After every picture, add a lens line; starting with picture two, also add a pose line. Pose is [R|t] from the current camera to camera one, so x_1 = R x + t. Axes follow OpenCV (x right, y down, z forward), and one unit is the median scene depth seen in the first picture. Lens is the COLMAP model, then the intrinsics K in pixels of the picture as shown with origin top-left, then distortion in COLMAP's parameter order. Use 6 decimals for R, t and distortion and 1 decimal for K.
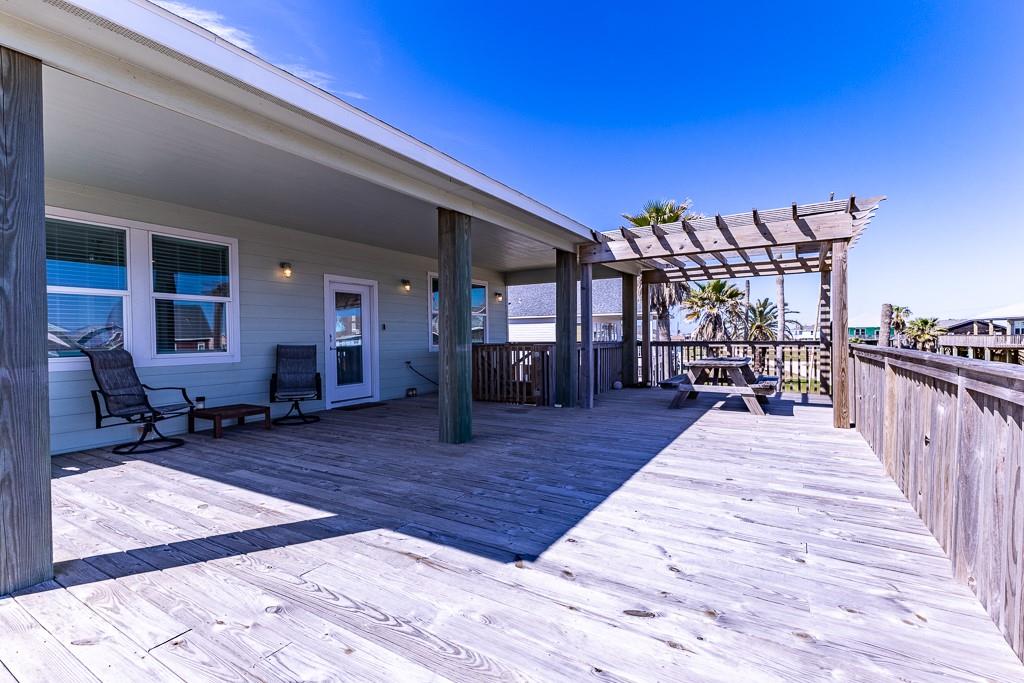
lens RADIAL K [[454.4, 0, 540.9], [0, 454.4, 351.8], [0, 0, 1]] dist [0.015227, -0.004949]
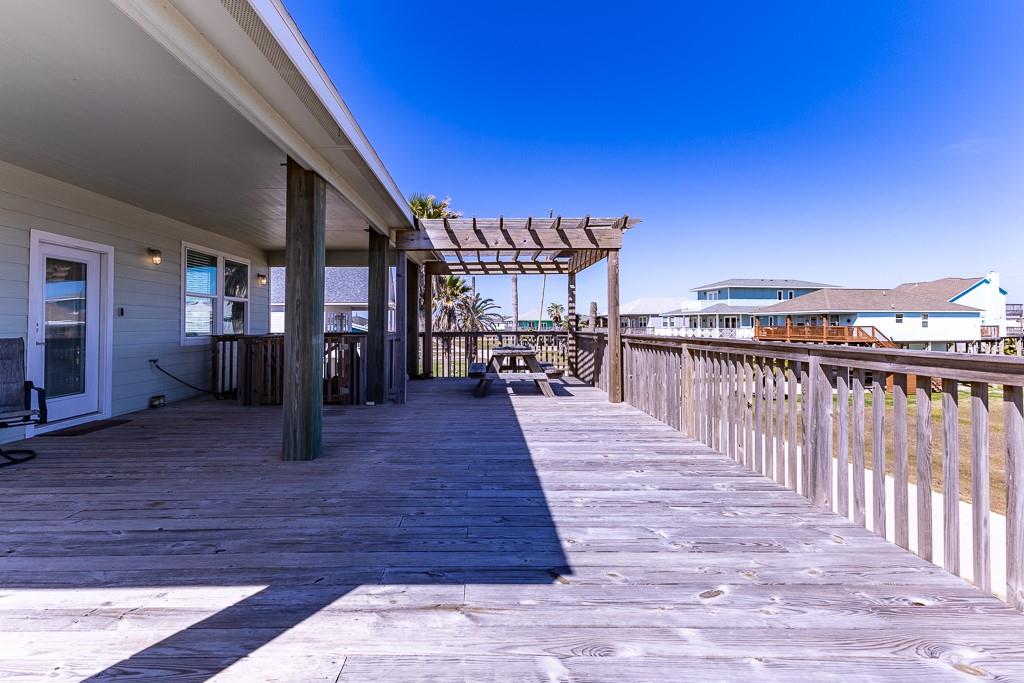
lens RADIAL K [[454.4, 0, 481.9], [0, 454.4, 322.6], [0, 0, 1]] dist [0.015227, -0.004949]
pose [[0.864465, 0.009652, 0.502600, -0.235235], [0.012970, 0.999055, -0.041494, -0.000623], [-0.502525, 0.042389, 0.863523, 0.106954]]
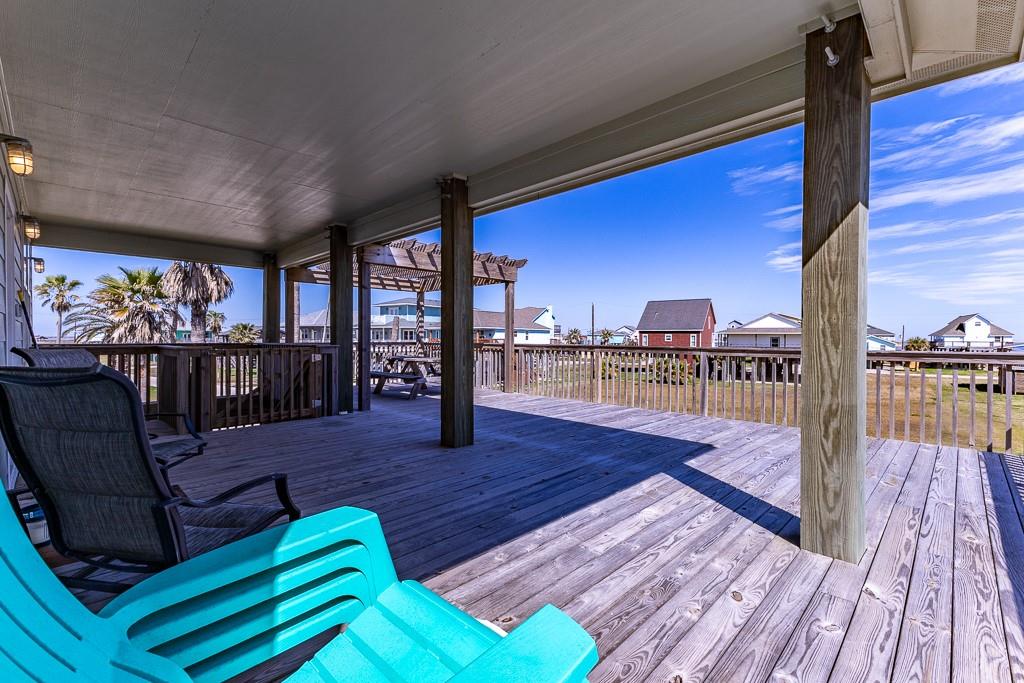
lens RADIAL K [[454.4, 0, 510.6], [0, 454.4, 337.5], [0, 0, 1]] dist [0.015227, -0.004949]
pose [[0.253557, 0.011259, 0.967255, -0.818694], [0.026461, 0.999477, -0.018570, -0.006065], [-0.966958, 0.030303, 0.253127, 0.486767]]
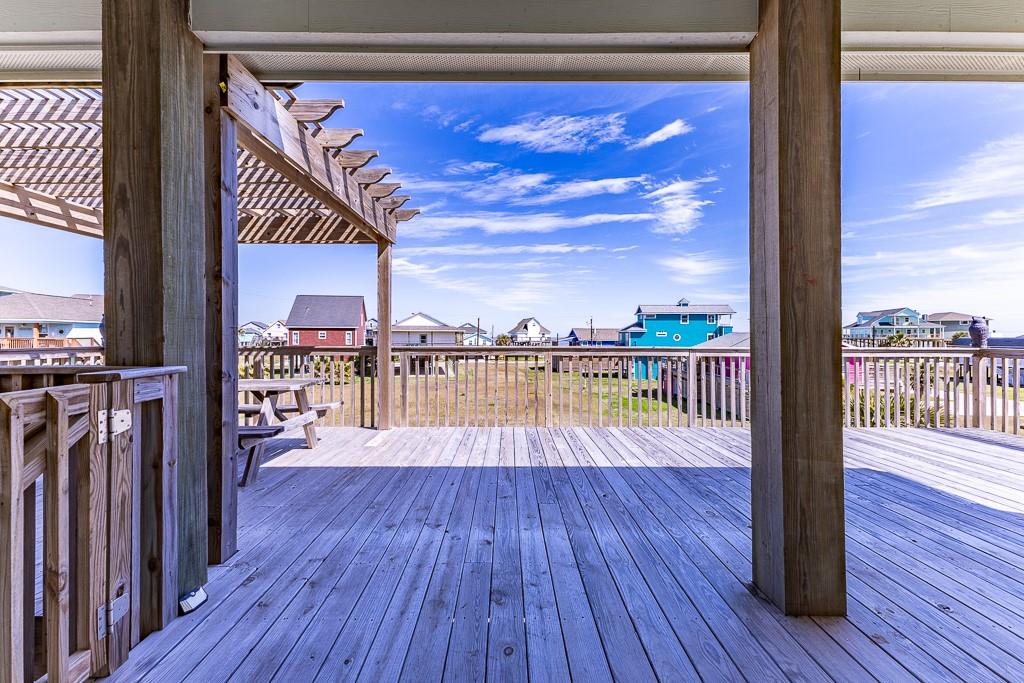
lens RADIAL K [[454.4, 0, 508.9], [0, 454.4, 336.1], [0, 0, 1]] dist [0.015227, -0.004949]
pose [[-0.509318, 0.009325, 0.860528, -0.300104], [0.034739, 0.999349, 0.009732, -0.033060], [-0.859877, 0.034851, -0.509310, 1.069379]]
